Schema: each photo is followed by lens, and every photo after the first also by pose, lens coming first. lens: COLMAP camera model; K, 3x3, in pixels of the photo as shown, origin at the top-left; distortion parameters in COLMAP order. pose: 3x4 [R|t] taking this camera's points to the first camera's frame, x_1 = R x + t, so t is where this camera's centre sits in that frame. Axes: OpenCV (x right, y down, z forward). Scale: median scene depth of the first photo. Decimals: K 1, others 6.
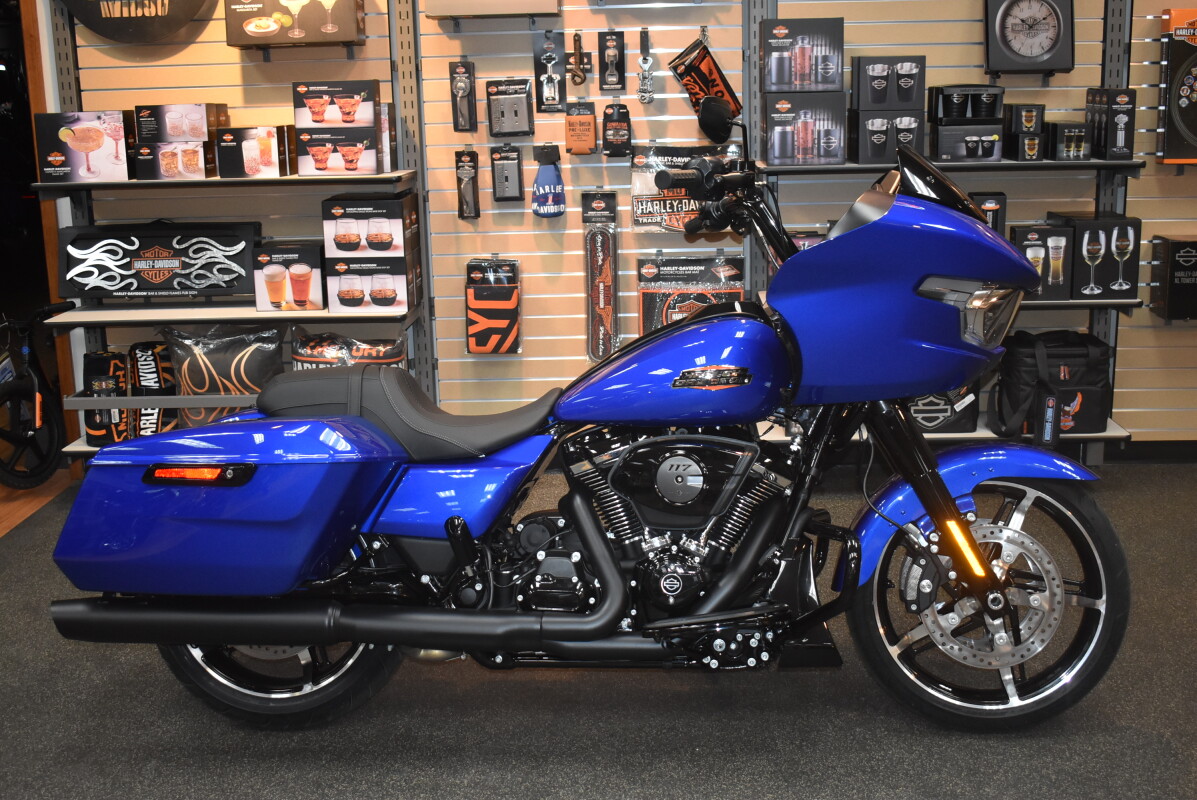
lens RADIAL K [[1409.9, 0, 598.1], [0, 1409.9, 394.4], [0, 0, 1]] dist [-0.058316, 0.000000]
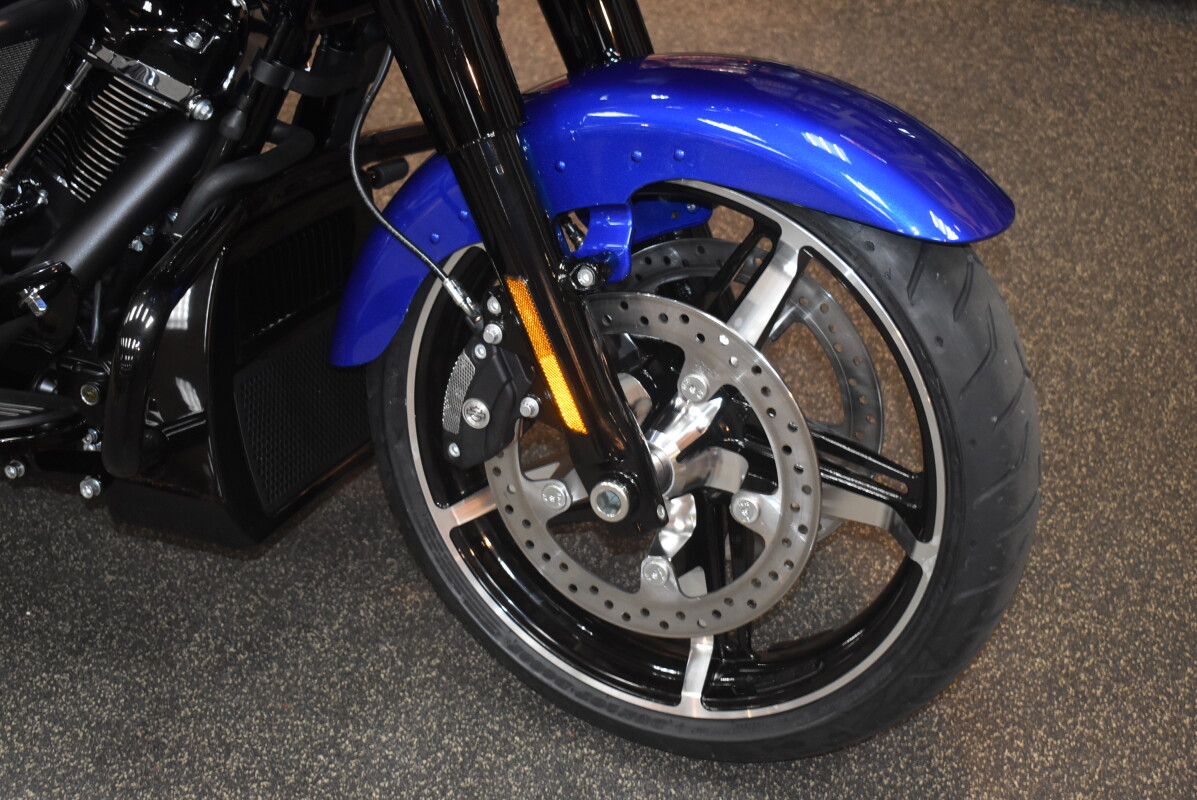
lens RADIAL K [[1917.0, 0, 600.4], [0, 1917.0, 397.1], [0, 0, 1]] dist [-0.018214, 0.000000]
pose [[0.944502, 0.211023, -0.251763, 0.264610], [-0.090030, 0.903327, 0.419399, -0.063518], [0.315927, -0.373457, 0.872193, 0.358942]]
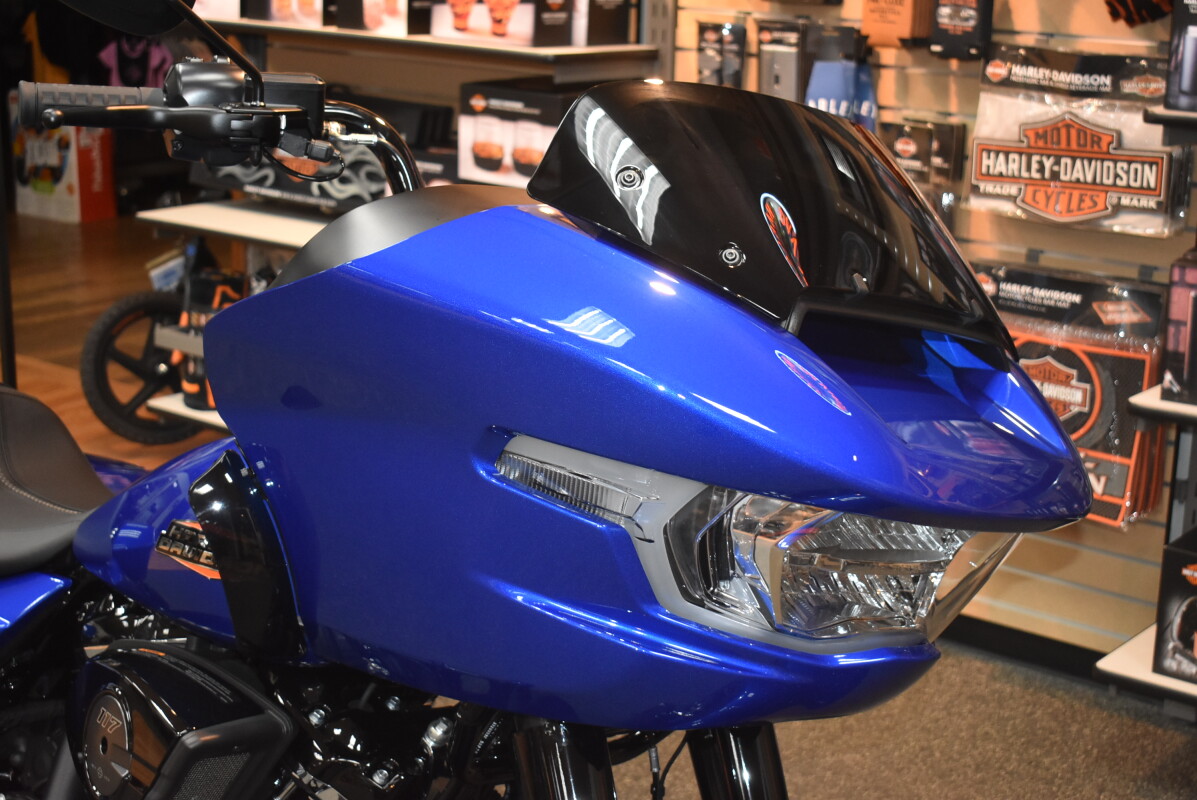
lens RADIAL K [[1917.0, 0, 601.4], [0, 1917.0, 398.0], [0, 0, 1]] dist [-0.018214, 0.000000]
pose [[0.809753, 0.195808, -0.553136, 0.333921], [-0.176935, 0.980281, 0.087995, -0.088947], [0.559459, 0.026615, 0.828431, 0.360927]]
